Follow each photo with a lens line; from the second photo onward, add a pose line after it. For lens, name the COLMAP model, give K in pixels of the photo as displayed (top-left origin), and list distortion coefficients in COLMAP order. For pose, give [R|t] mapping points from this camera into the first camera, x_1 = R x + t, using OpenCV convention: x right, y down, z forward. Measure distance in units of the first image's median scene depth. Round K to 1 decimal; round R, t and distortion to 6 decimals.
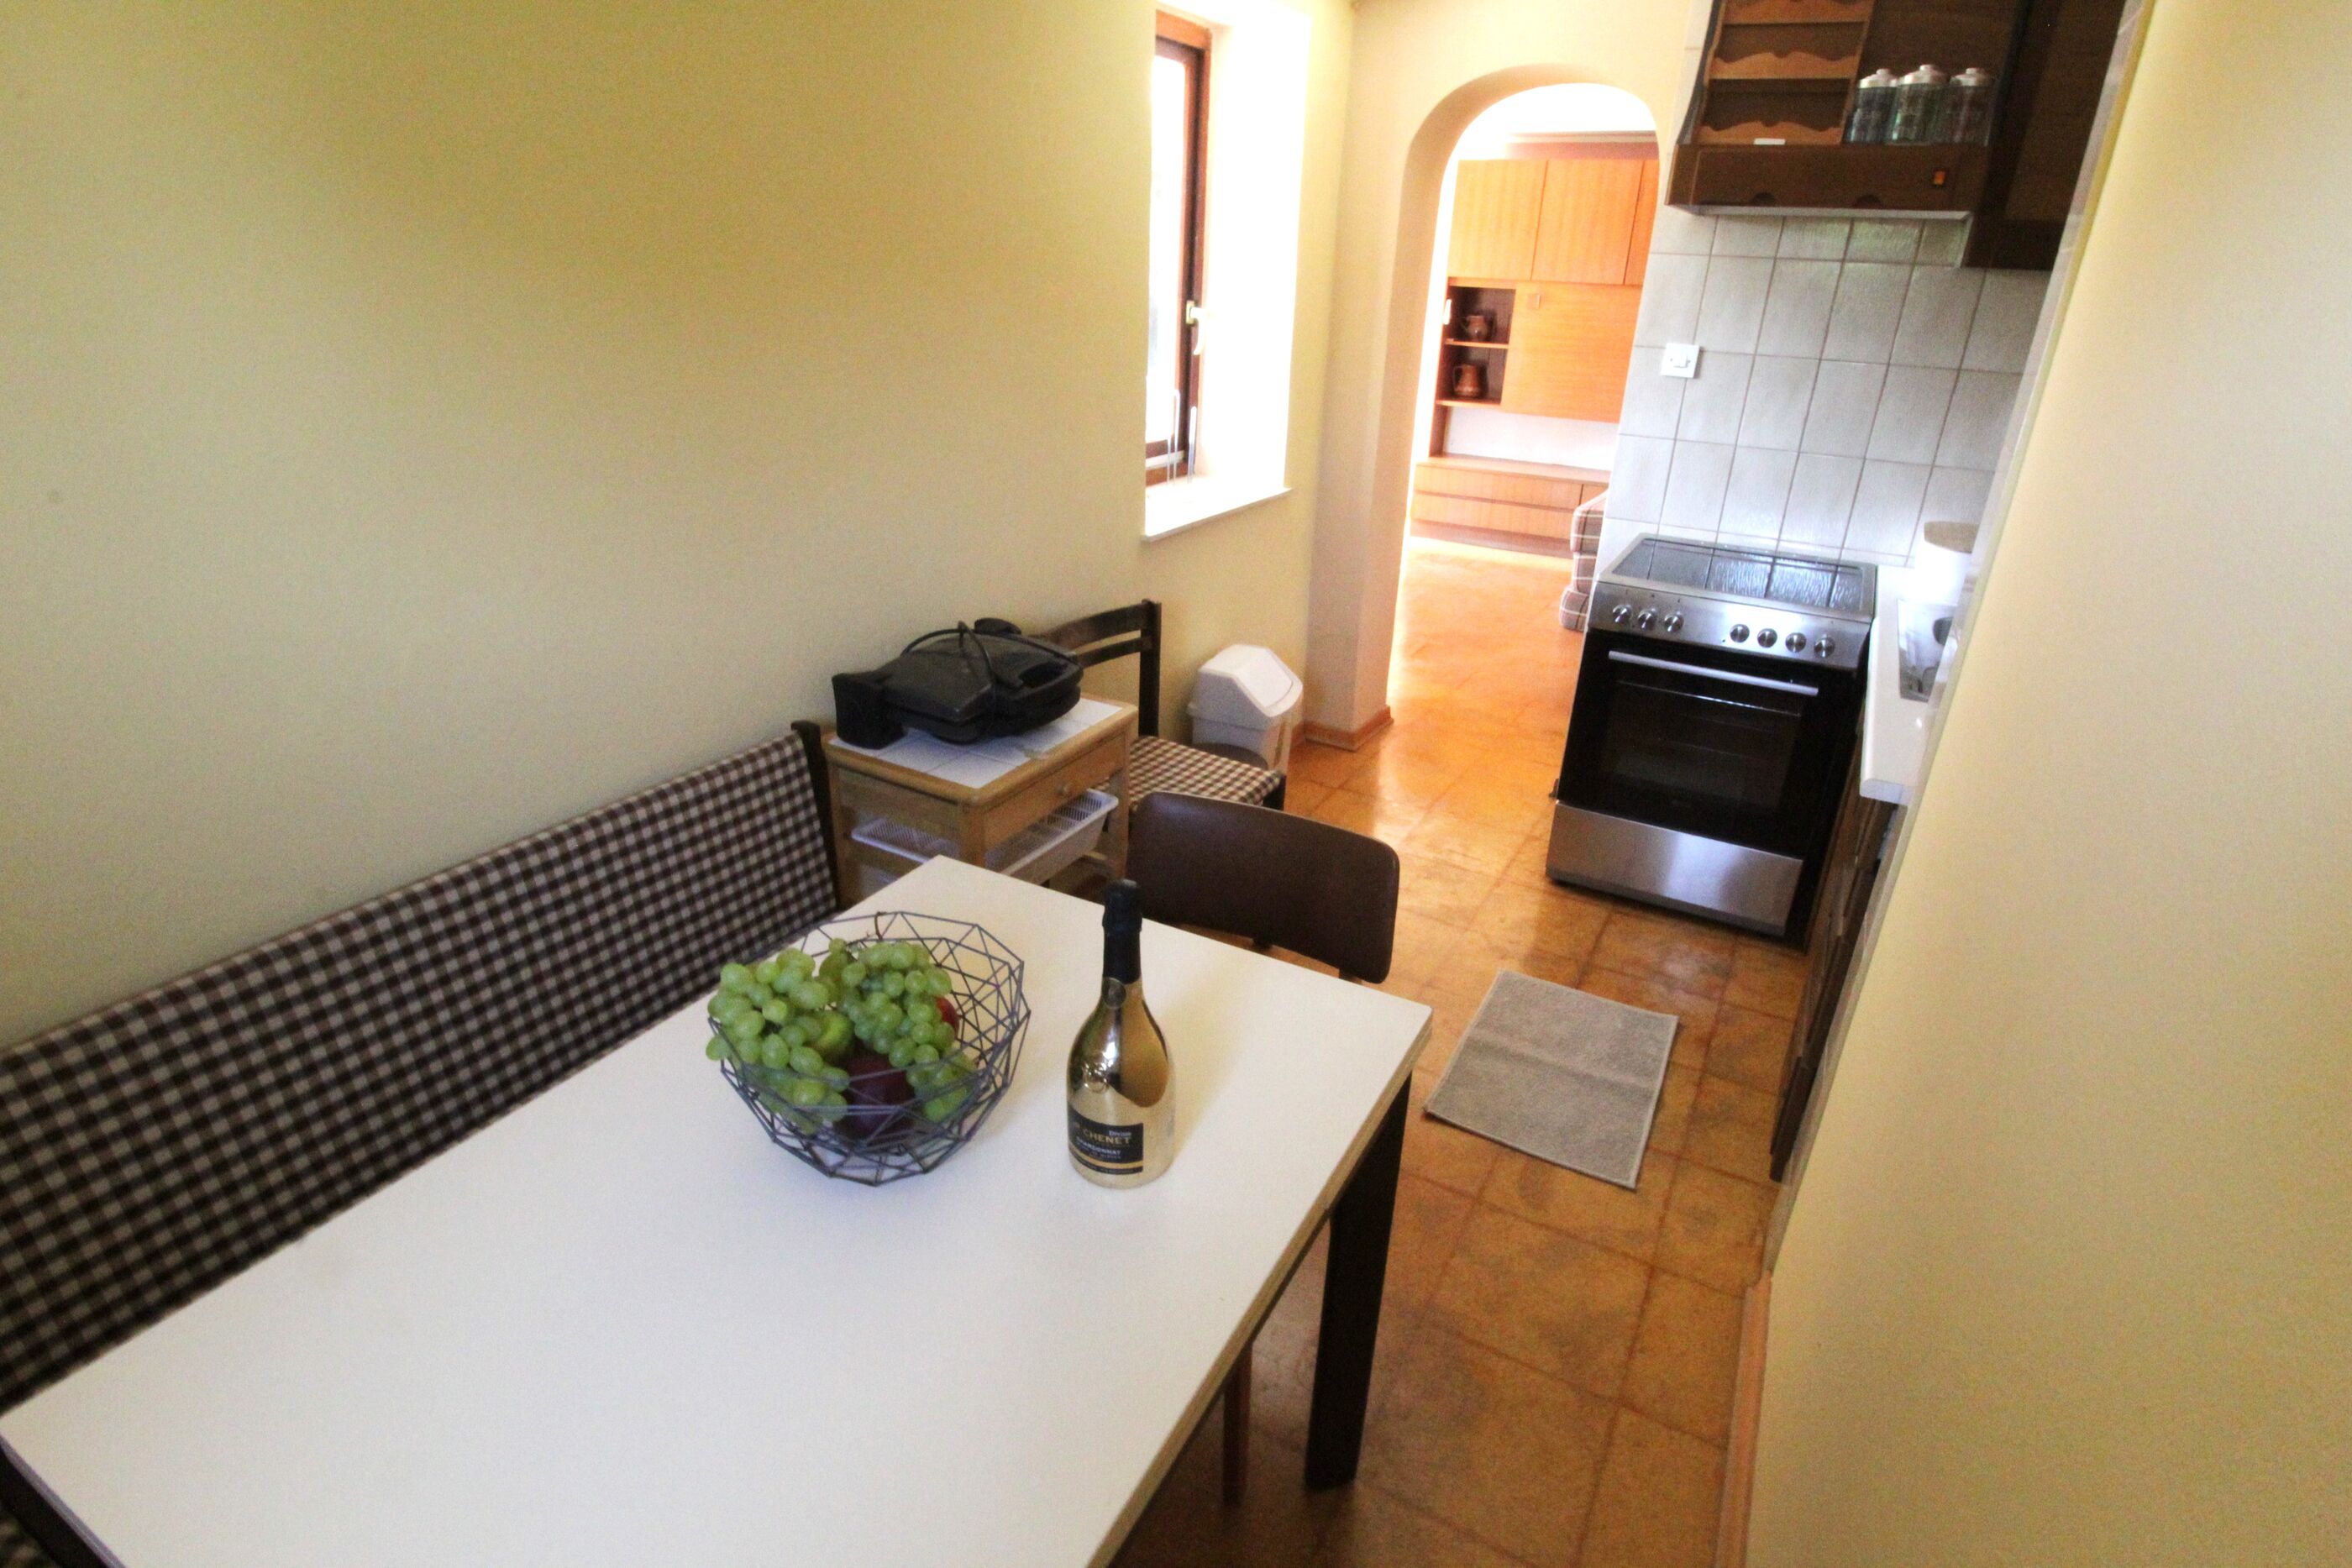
lens RADIAL K [[1177.7, 0, 1176.0], [0, 1177.7, 784.0], [0, 0, 1]] dist [-0.003790, -0.008779]
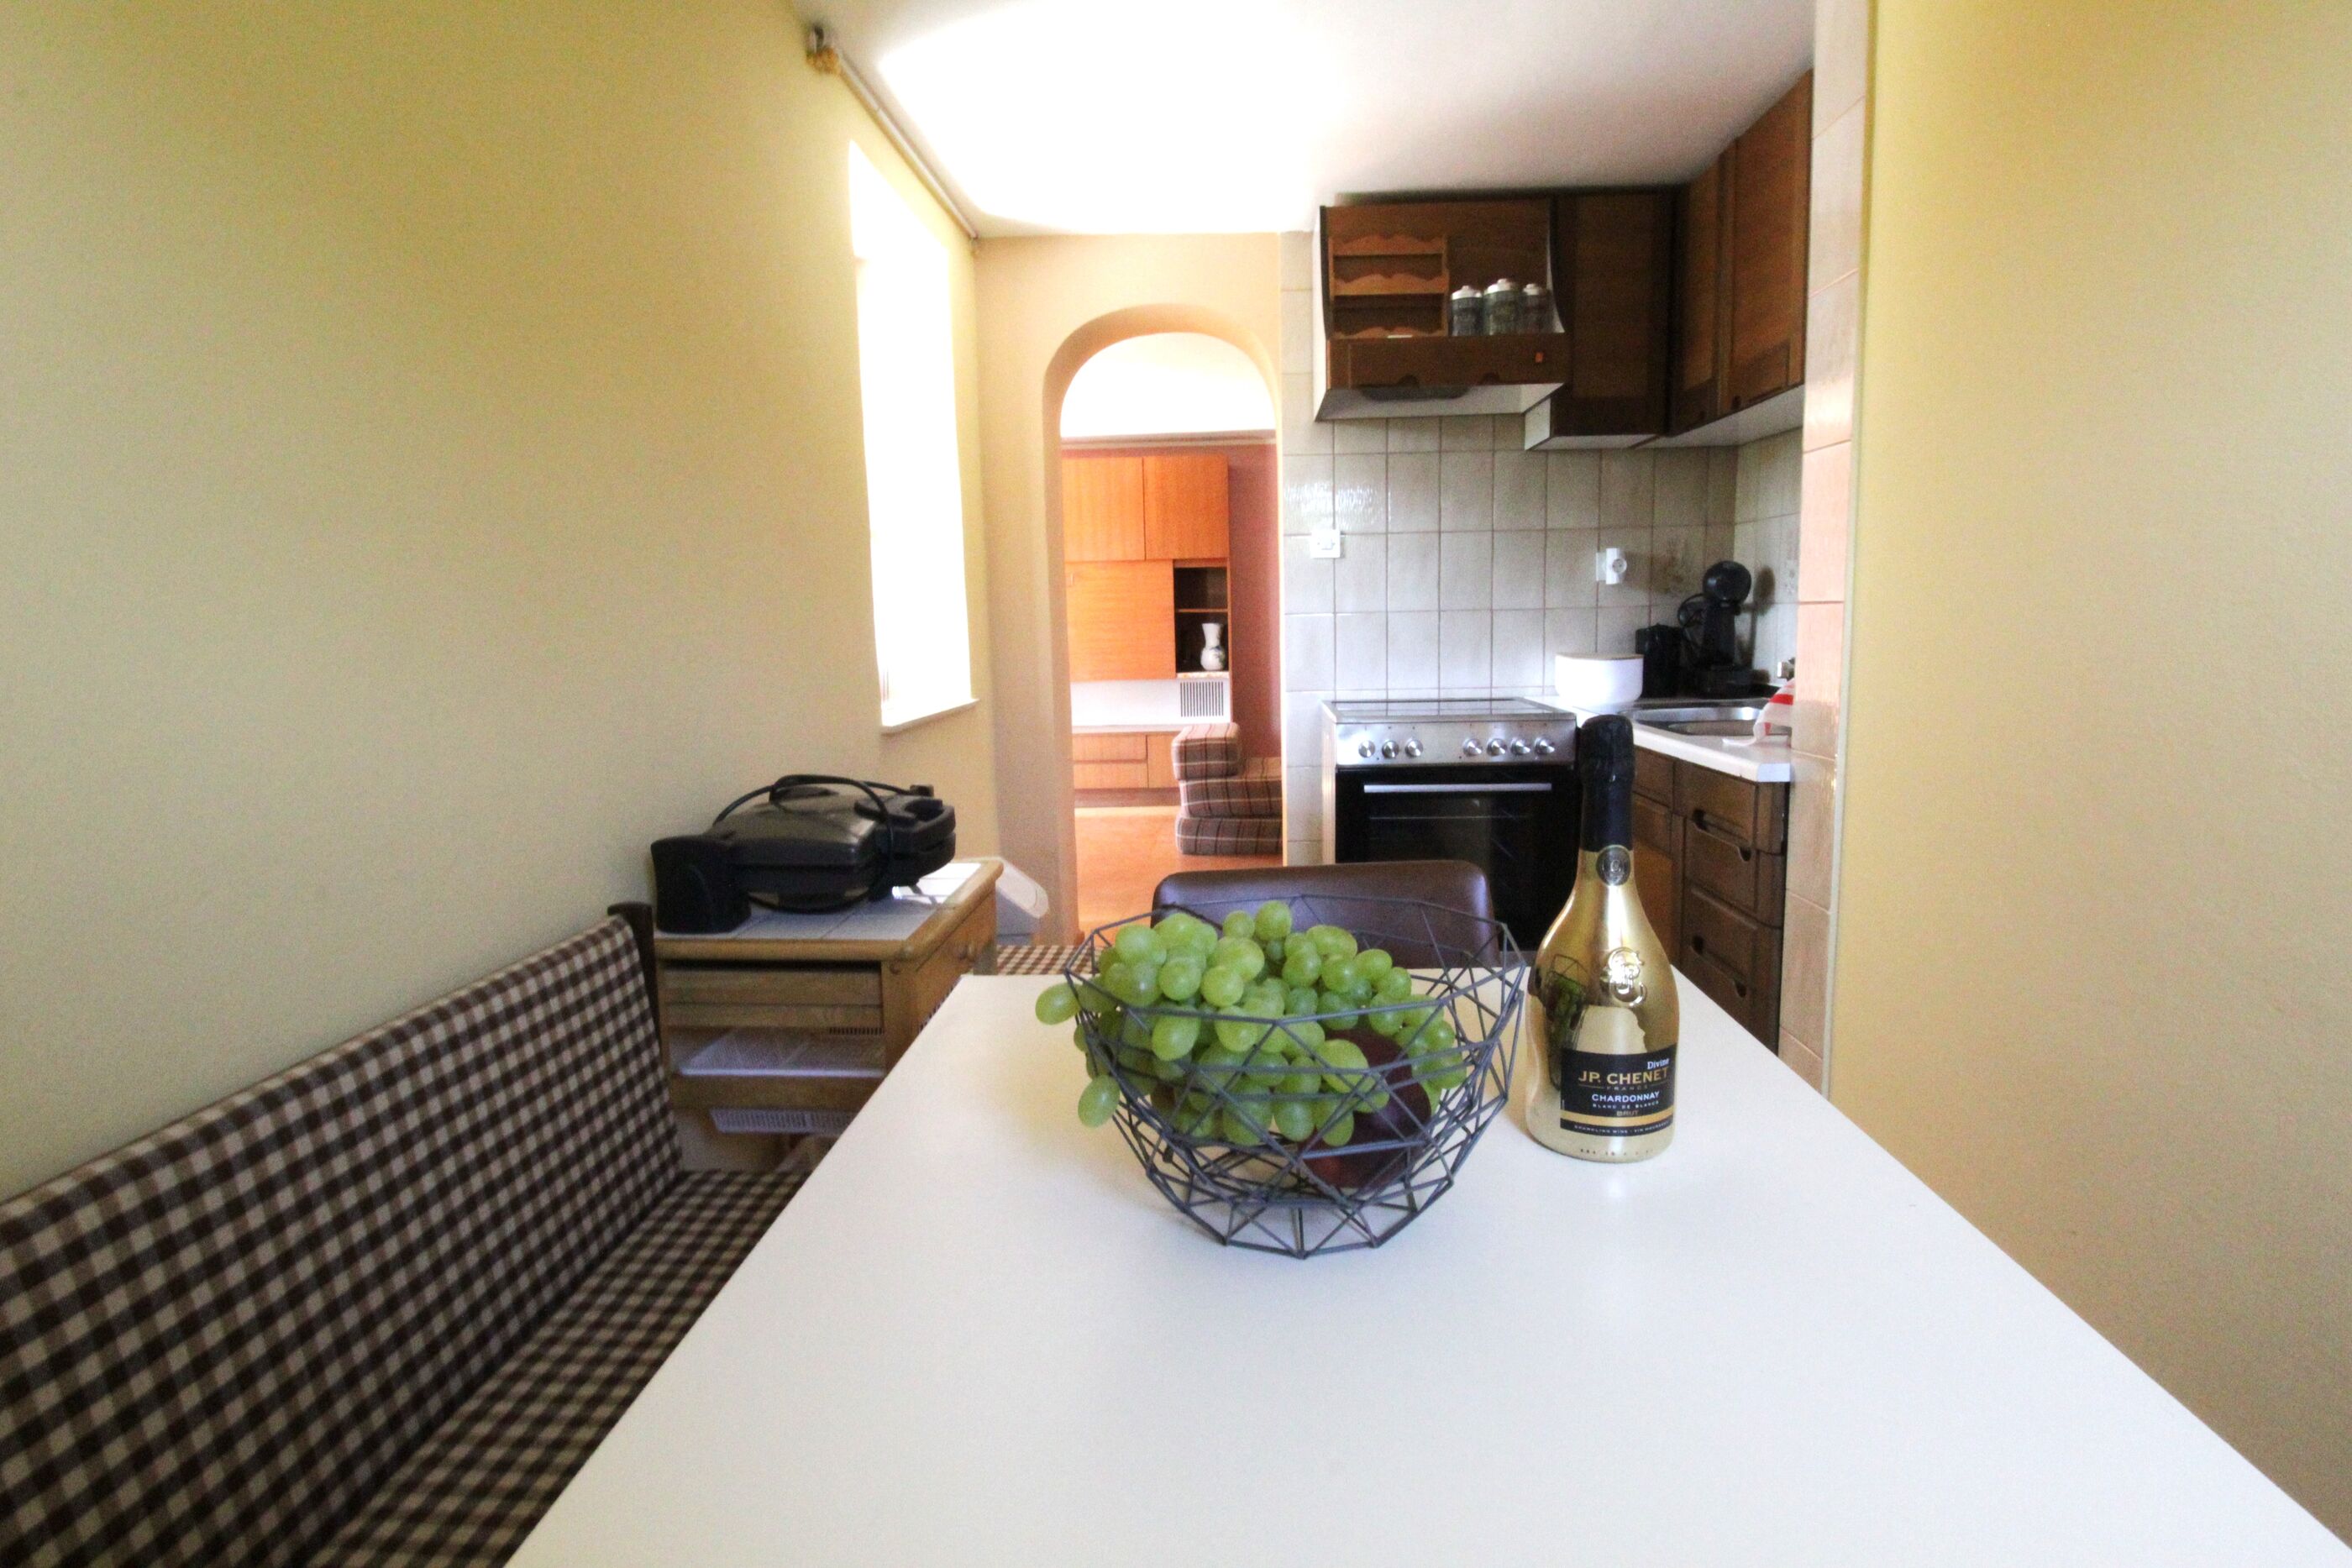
lens RADIAL K [[1206.4, 0, 1186.0], [0, 1206.4, 779.5], [0, 0, 1]] dist [-0.002487, -0.013781]
pose [[0.891897, -0.111315, 0.438325, -0.276031], [0.231165, 0.945260, -0.230317, 0.105104], [-0.388693, 0.306744, 0.868807, 0.173646]]
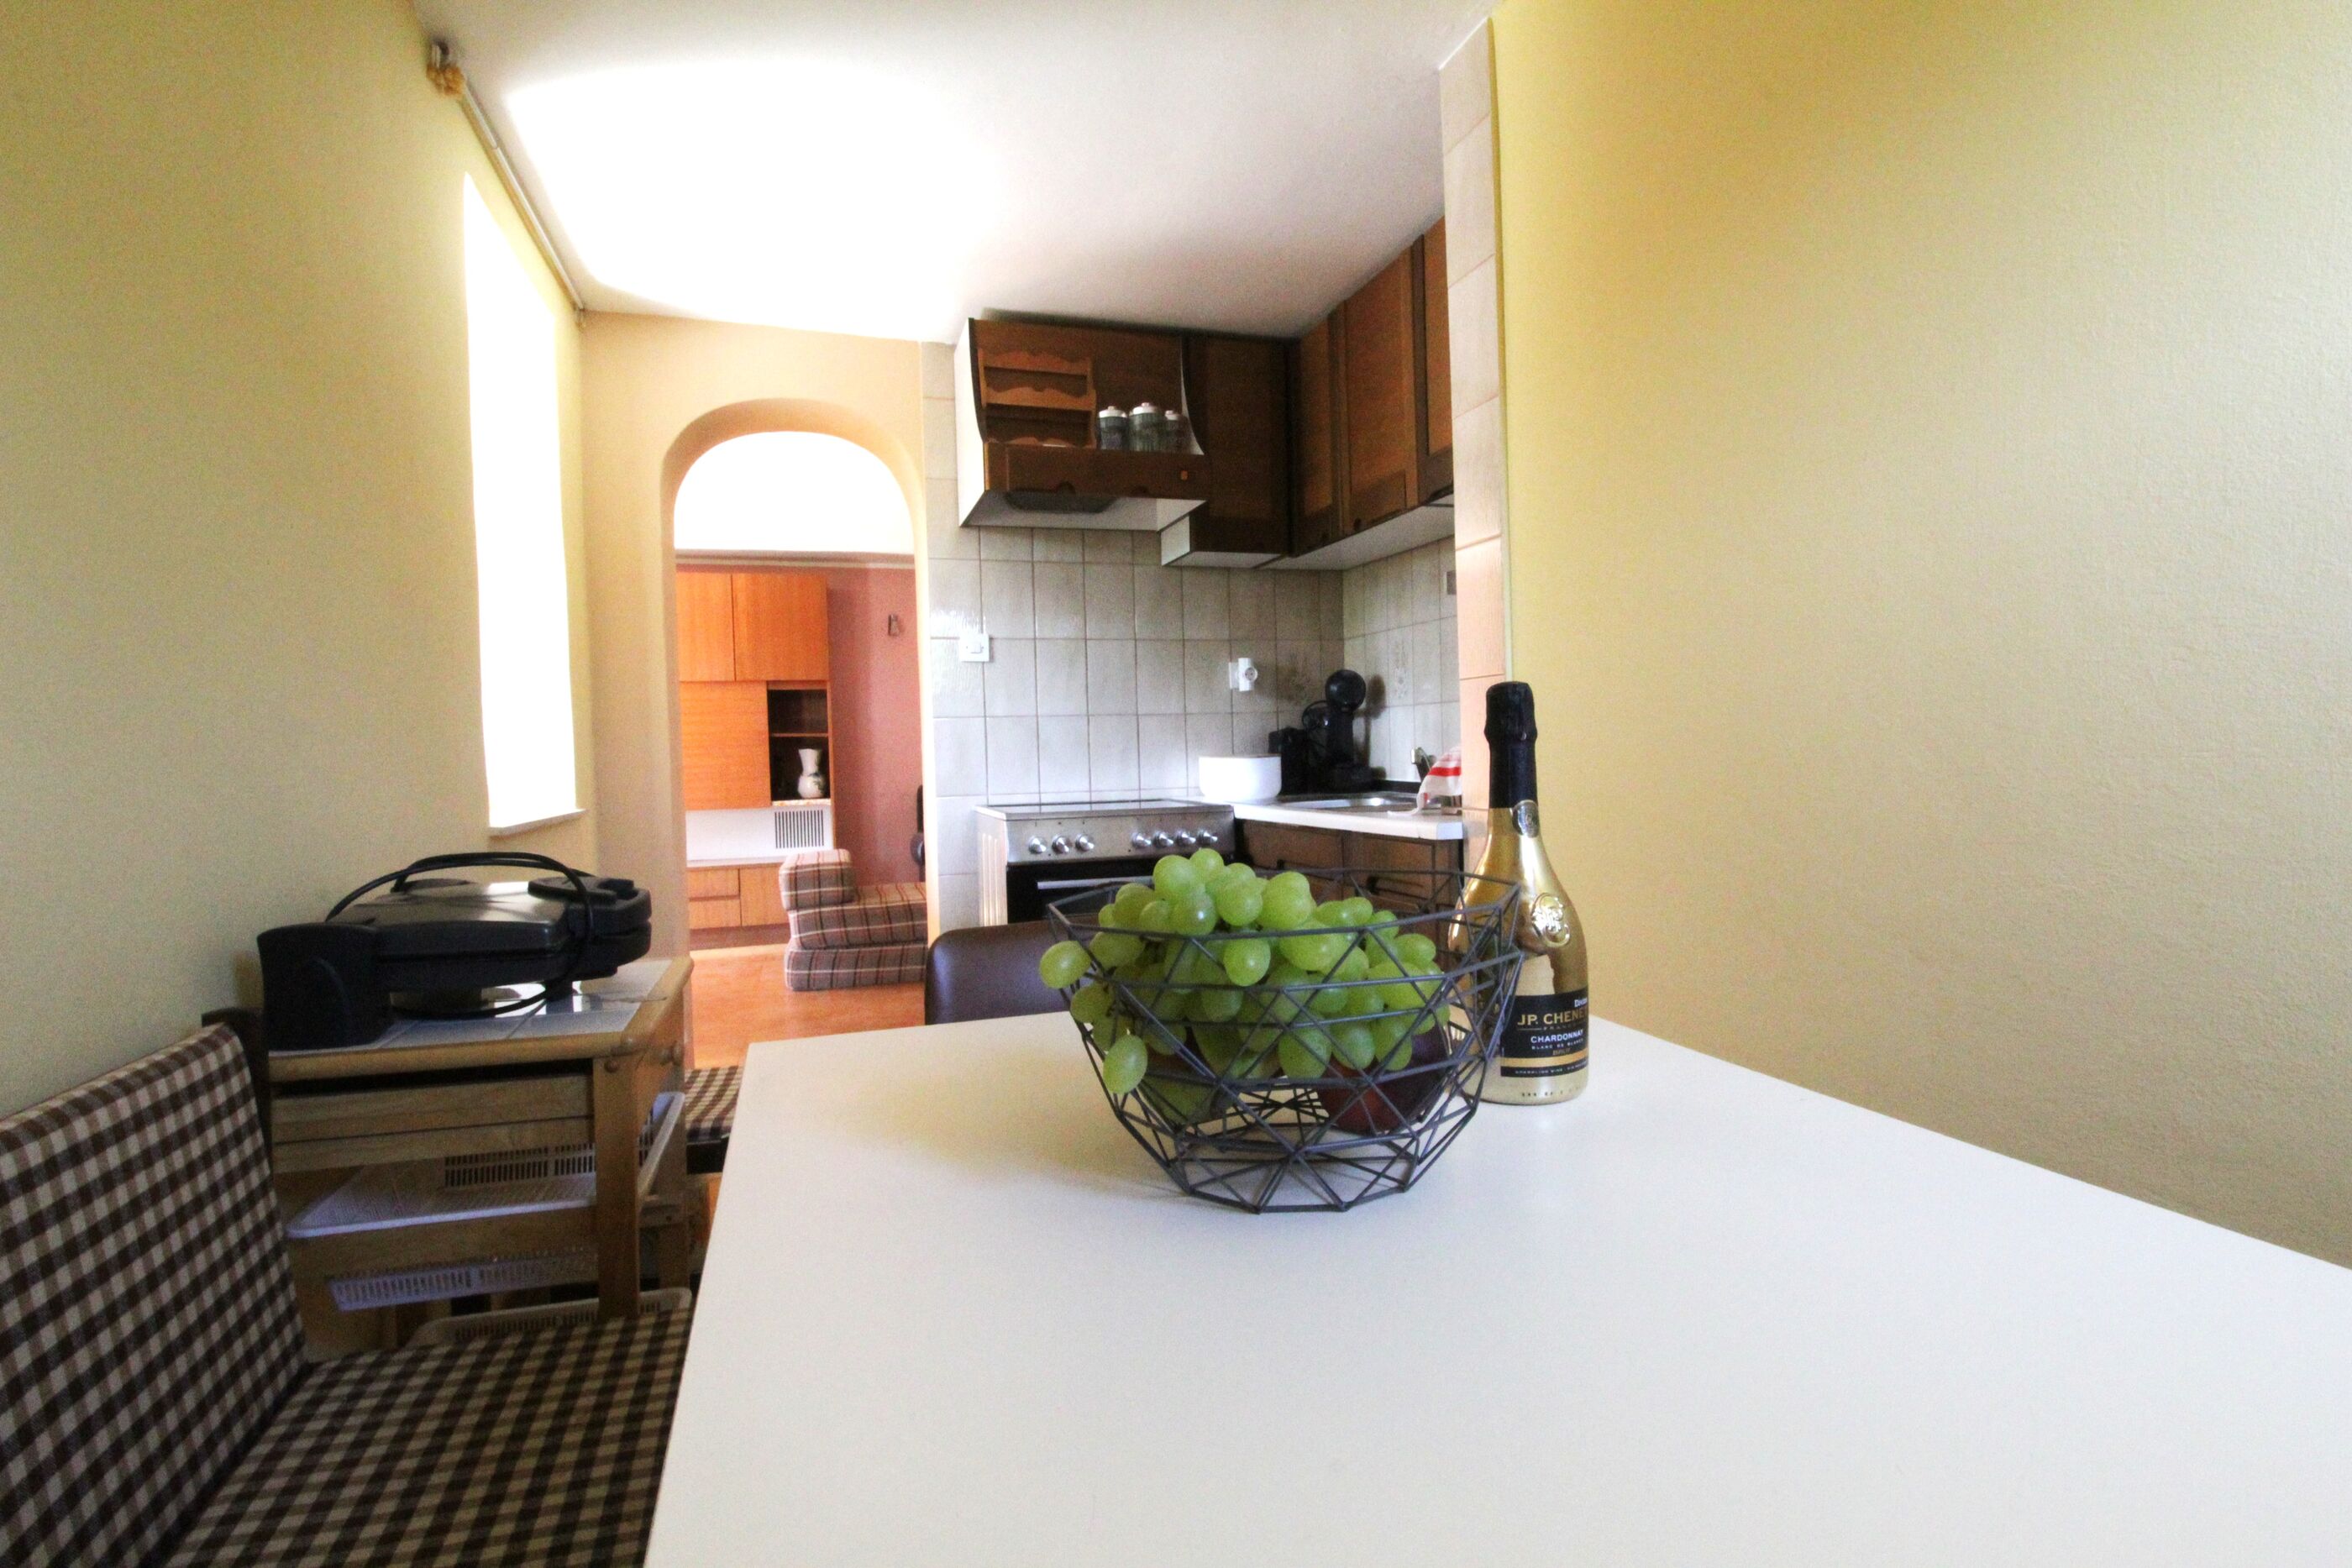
lens RADIAL K [[1210.4, 0, 1204.3], [0, 1210.4, 780.4], [0, 0, 1]] dist [-0.001506, -0.016201]
pose [[0.669392, -0.066640, 0.739915, -0.355339], [0.347813, 0.908184, -0.232867, 0.117825], [-0.656461, 0.413231, 0.631110, 0.257075]]
